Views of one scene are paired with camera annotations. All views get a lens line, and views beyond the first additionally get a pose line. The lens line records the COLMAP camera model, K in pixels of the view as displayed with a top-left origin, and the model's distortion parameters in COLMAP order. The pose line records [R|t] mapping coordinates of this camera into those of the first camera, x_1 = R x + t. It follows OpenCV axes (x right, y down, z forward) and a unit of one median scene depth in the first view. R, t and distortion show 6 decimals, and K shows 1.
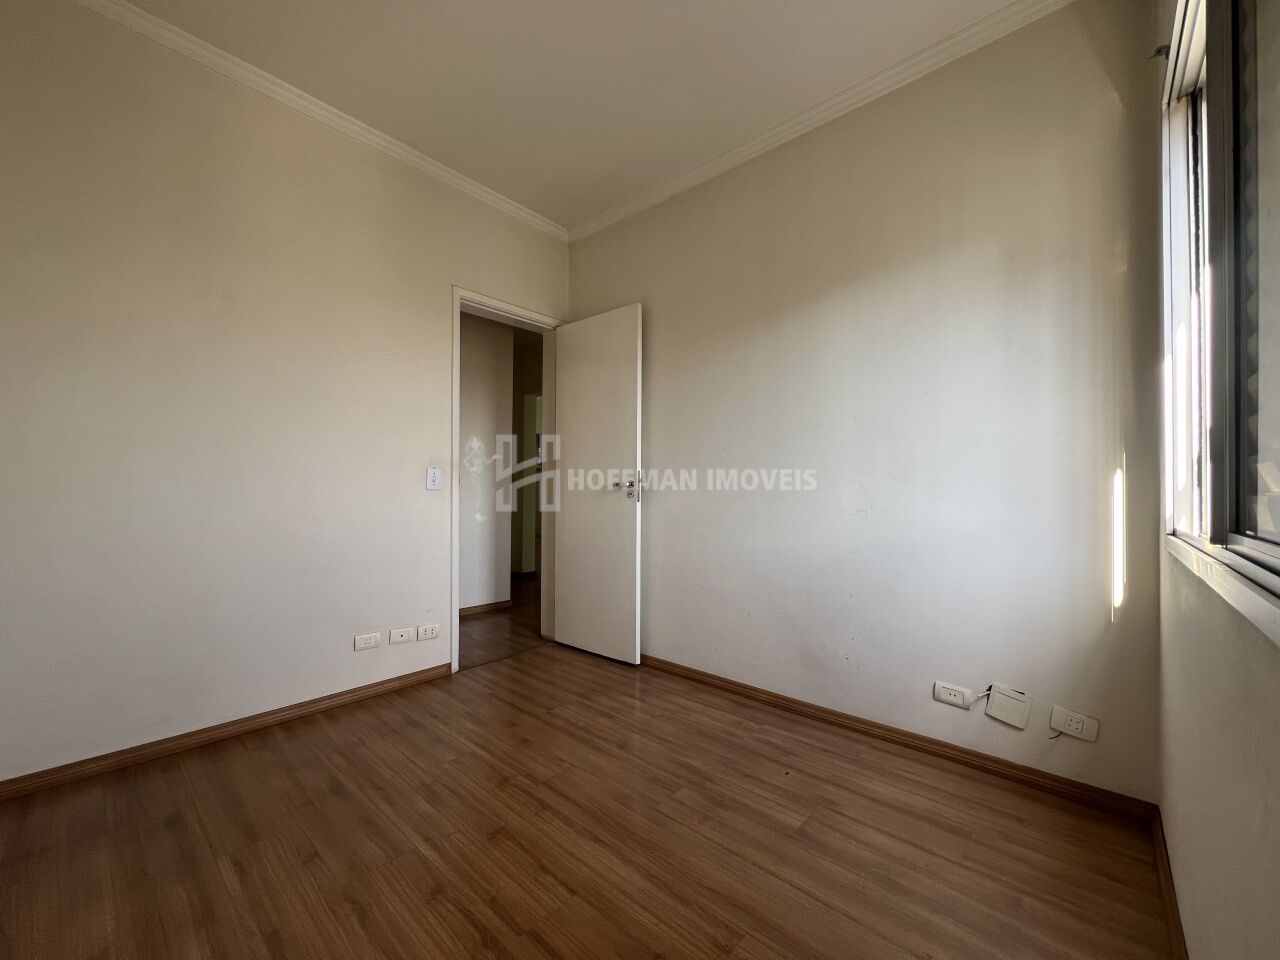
lens RADIAL K [[507.9, 0, 637.1], [0, 507.9, 482.9], [0, 0, 1]] dist [0.000463, 0.000128]
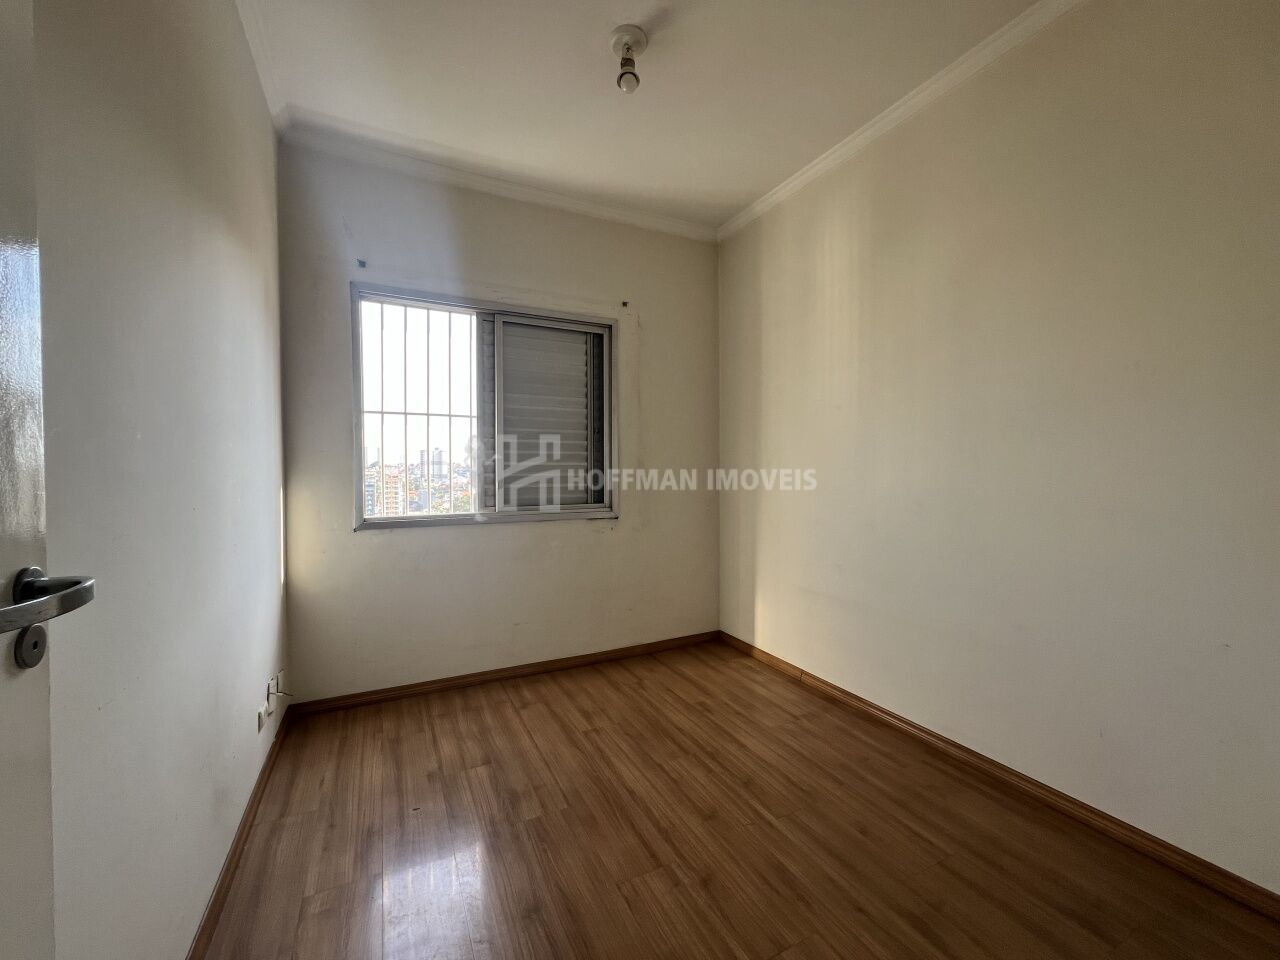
lens RADIAL K [[516.5, 0, 632.8], [0, 516.5, 479.2], [0, 0, 1]] dist [-0.001559, -0.000126]
pose [[-0.930479, -0.011692, 0.366160, -0.523199], [-0.008096, 0.999903, 0.011356, -0.078209], [-0.366257, 0.007602, -0.930483, 2.108010]]
